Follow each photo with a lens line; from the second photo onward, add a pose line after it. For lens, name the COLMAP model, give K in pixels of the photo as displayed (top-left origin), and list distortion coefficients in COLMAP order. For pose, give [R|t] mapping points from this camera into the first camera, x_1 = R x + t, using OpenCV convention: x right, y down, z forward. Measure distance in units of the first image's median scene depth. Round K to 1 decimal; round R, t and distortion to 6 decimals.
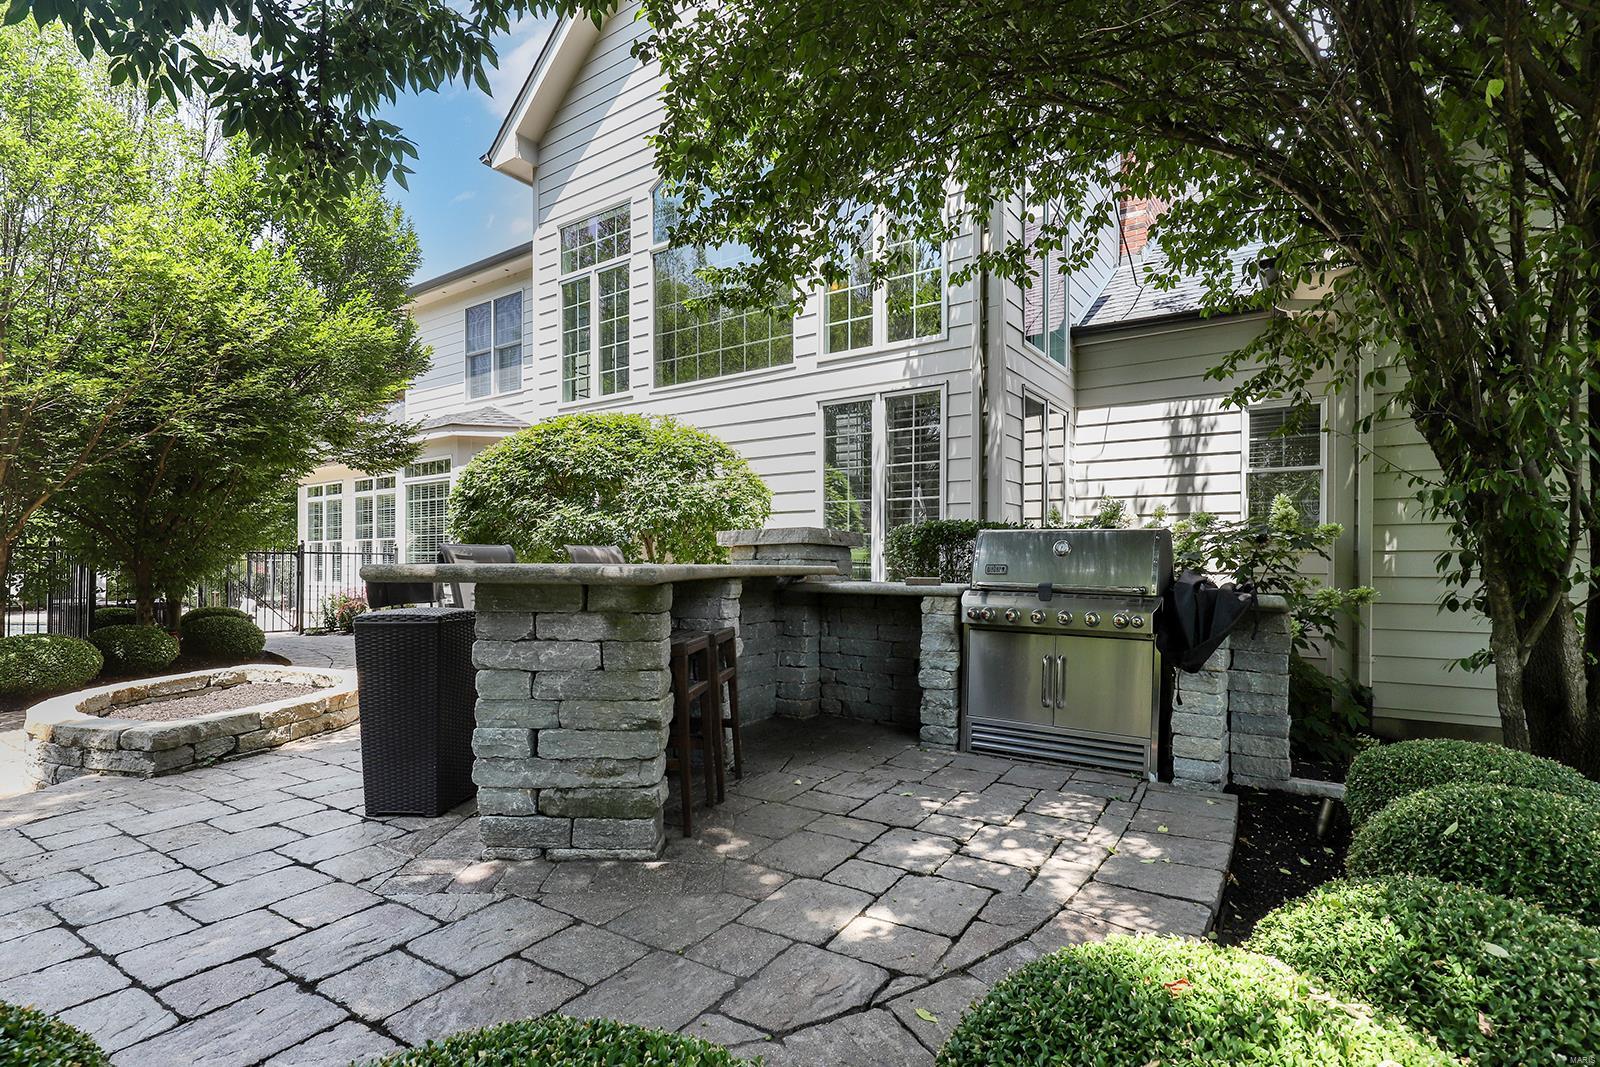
lens RADIAL K [[736.8, 0, 800.0], [0, 736.8, 533.5], [0, 0, 1]] dist [0.000908, 0.000053]
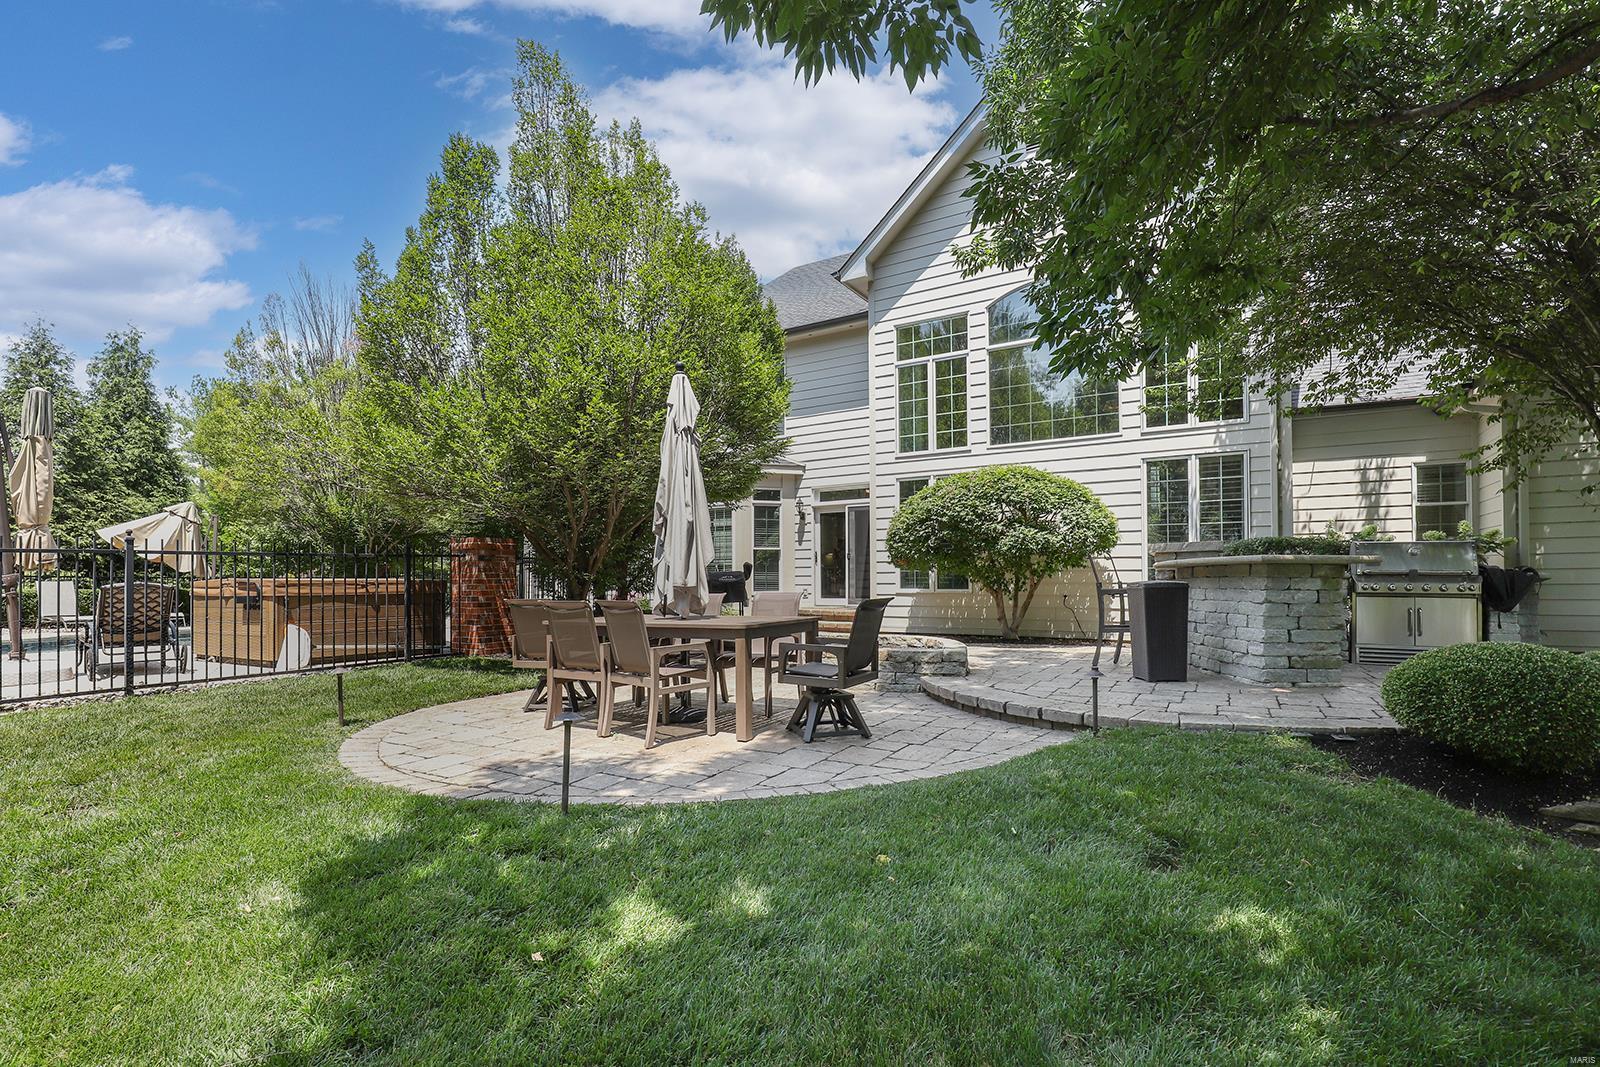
lens RADIAL K [[713.8, 0, 800.0], [0, 713.8, 533.5], [0, 0, 1]] dist [-0.000143, -0.000125]
pose [[0.998581, -0.001977, 0.053214, -0.742439], [0.003261, 0.999705, -0.024066, 0.007742], [-0.053151, 0.024206, 0.998293, -0.415138]]
